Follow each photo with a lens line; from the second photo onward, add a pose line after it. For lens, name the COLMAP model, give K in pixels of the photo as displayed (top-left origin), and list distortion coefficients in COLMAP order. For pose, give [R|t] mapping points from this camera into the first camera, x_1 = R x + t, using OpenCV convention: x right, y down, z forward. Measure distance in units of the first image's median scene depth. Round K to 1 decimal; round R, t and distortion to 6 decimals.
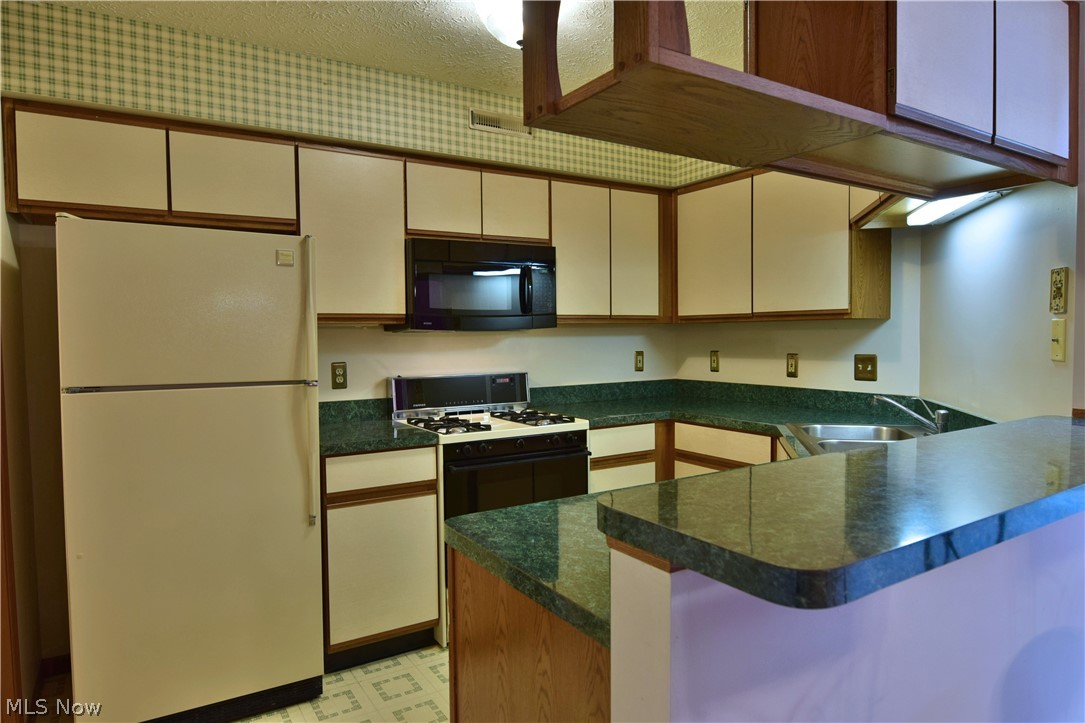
lens RADIAL K [[662.3, 0, 544.9], [0, 662.3, 360.5], [0, 0, 1]] dist [-0.008977, -0.007771]
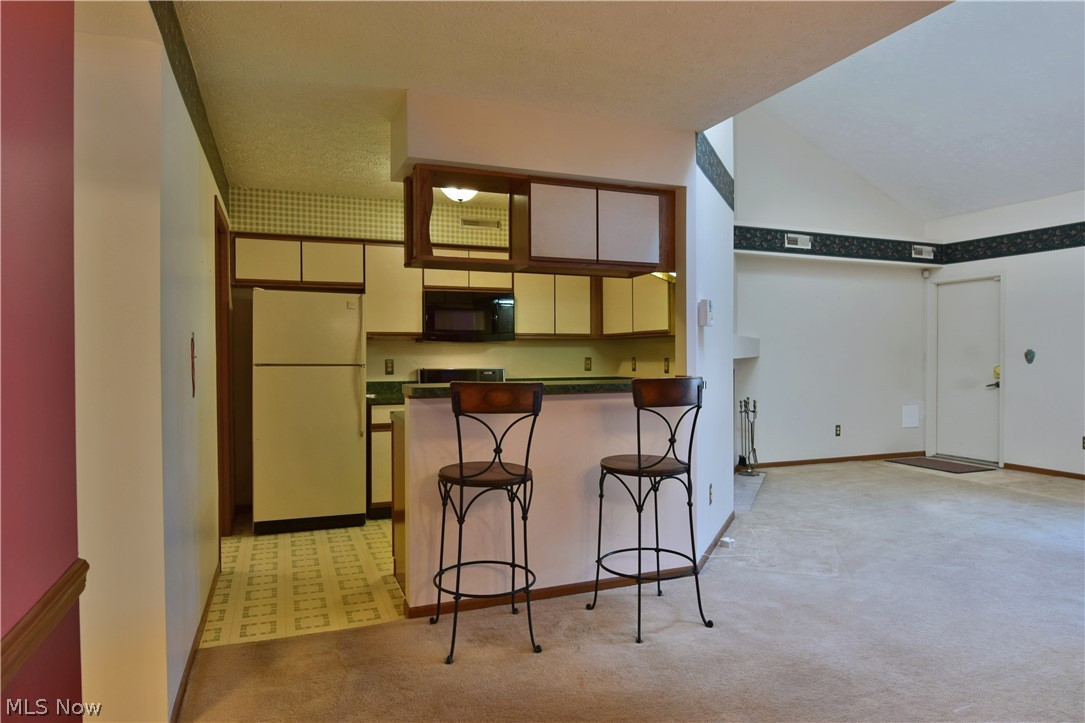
lens RADIAL K [[662.3, 0, 545.2], [0, 662.3, 357.0], [0, 0, 1]] dist [-0.008977, -0.007771]
pose [[0.983149, 0.007939, -0.182636, 0.438975], [-0.014644, 0.999266, -0.035395, 0.054570], [0.182221, 0.037473, 0.982543, -0.691904]]
